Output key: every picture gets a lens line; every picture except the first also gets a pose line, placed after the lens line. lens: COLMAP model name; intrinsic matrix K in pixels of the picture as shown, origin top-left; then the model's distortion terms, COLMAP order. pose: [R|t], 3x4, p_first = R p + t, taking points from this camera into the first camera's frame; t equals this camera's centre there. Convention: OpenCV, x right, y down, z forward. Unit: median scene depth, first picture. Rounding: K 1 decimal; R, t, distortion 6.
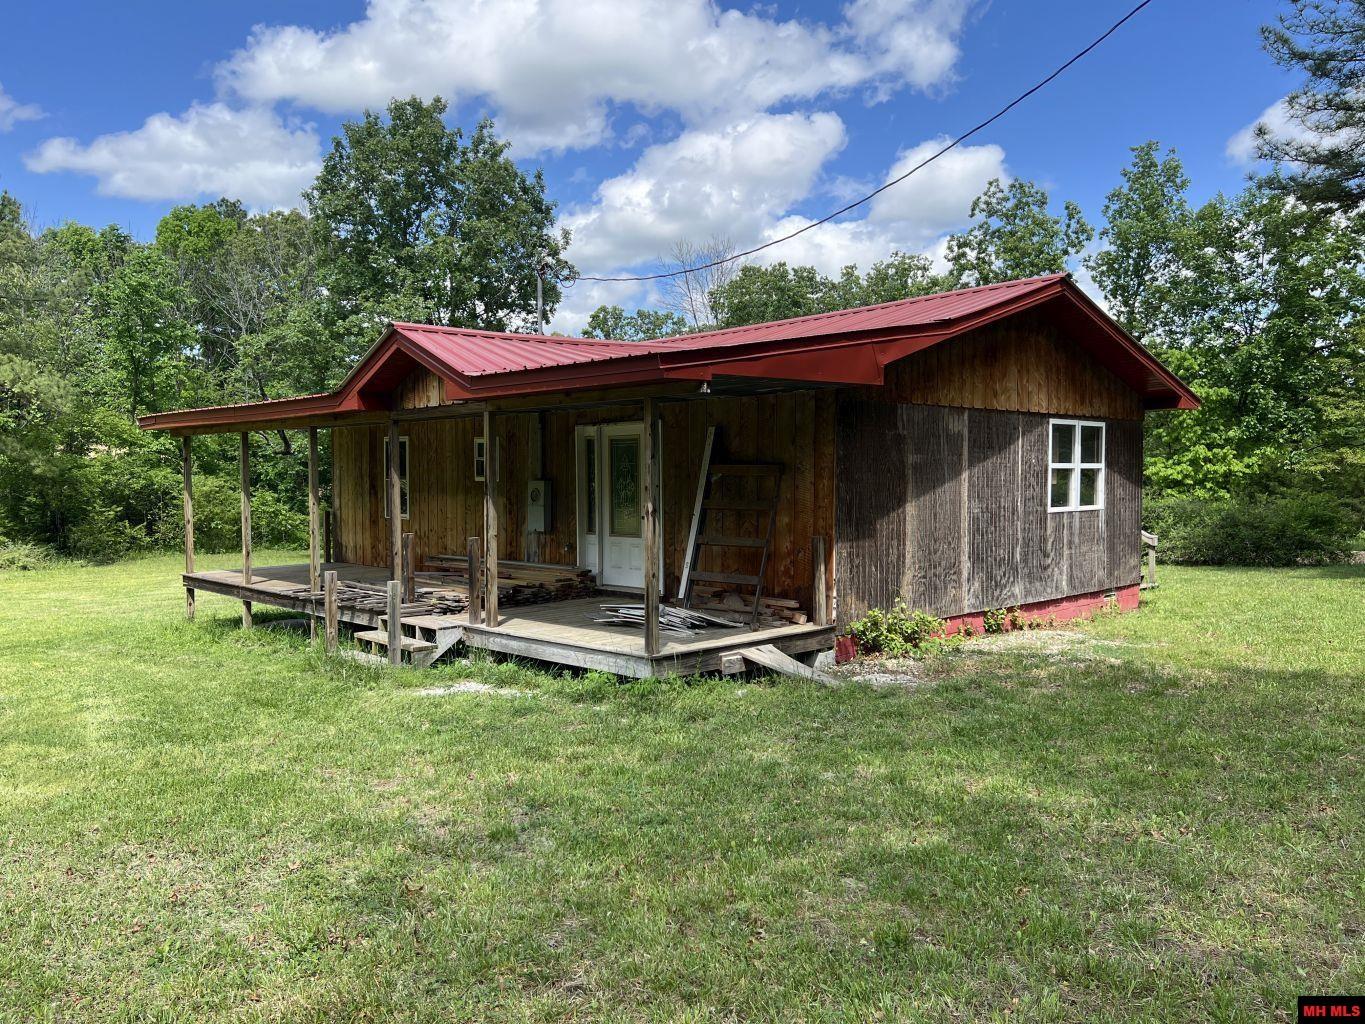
lens RADIAL K [[1047.5, 0, 682.5], [0, 1047.5, 512.0], [0, 0, 1]] dist [-0.009640, -0.004904]
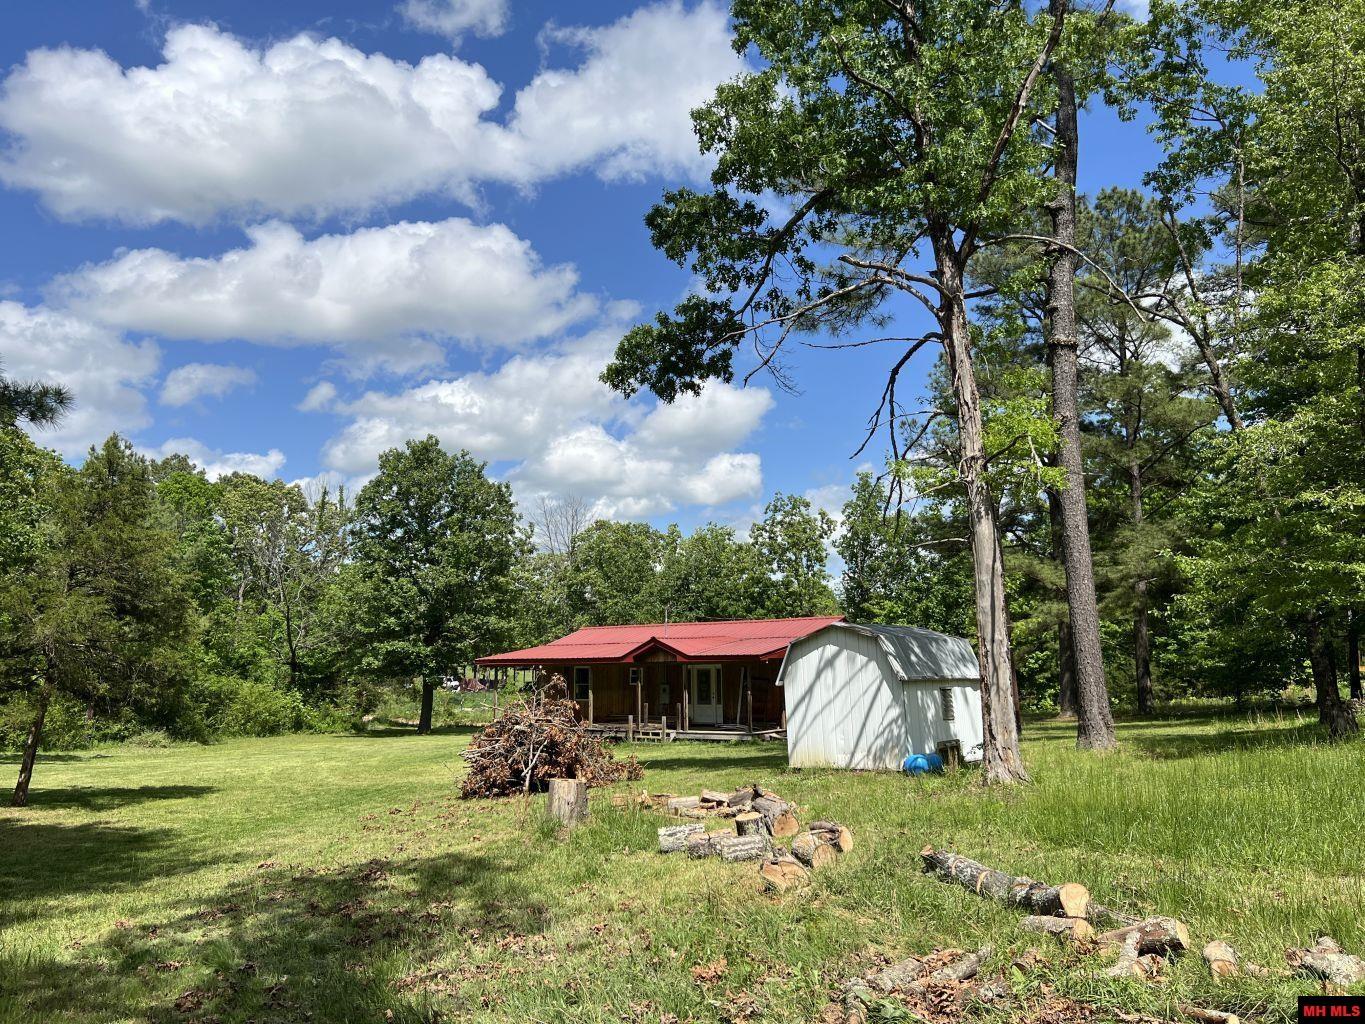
lens RADIAL K [[951.6, 0, 681.0], [0, 951.6, 588.2], [0, 0, 1]] dist [-0.000471, 0.000179]
pose [[0.975978, 0.009294, 0.217670, -0.669326], [0.016971, 0.992811, -0.118486, 0.015123], [-0.217207, 0.119334, 0.968804, -1.504535]]
